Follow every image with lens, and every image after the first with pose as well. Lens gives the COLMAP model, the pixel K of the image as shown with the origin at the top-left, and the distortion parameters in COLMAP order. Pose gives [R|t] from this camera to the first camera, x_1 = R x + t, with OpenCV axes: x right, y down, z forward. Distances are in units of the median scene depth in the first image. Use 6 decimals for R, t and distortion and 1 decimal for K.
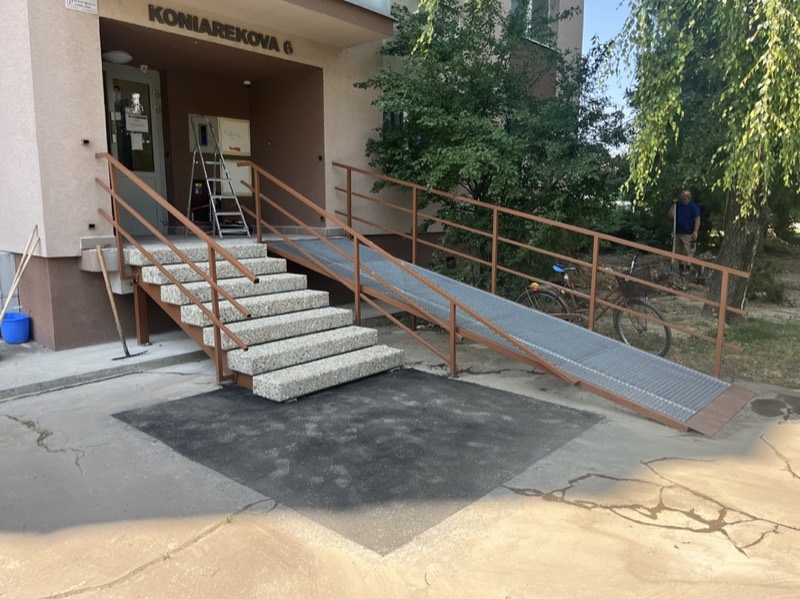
lens RADIAL K [[610.3, 0, 403.3], [0, 610.3, 299.5], [0, 0, 1]] dist [0.049628, -0.072061]
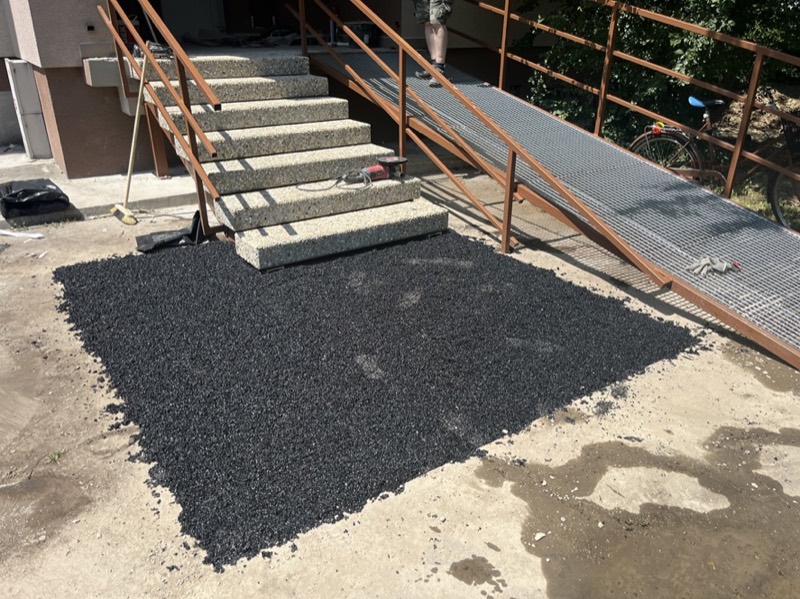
lens RADIAL K [[610.4, 0, 402.6], [0, 610.4, 296.5], [0, 0, 1]] dist [0.049500, -0.058695]
pose [[0.968327, 0.107531, -0.225346, 0.119451], [-0.042669, 0.960501, 0.274985, -0.018003], [0.246014, -0.256660, 0.934667, 0.227840]]
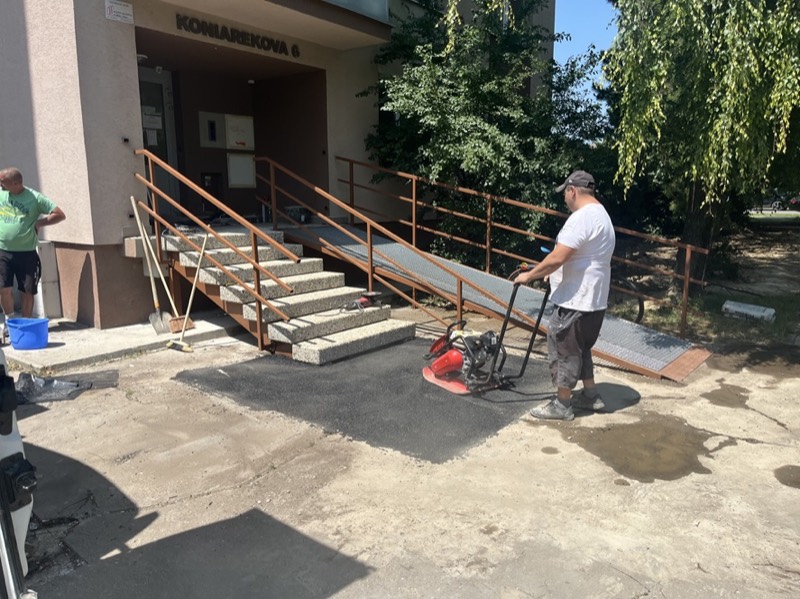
lens RADIAL K [[610.4, 0, 402.6], [0, 610.4, 296.5], [0, 0, 1]] dist [0.049500, -0.058695]
pose [[0.998443, -0.016831, 0.053175, -0.076532], [0.016167, 0.999786, 0.012910, 0.018121], [-0.053381, -0.012030, 0.998502, -0.129812]]
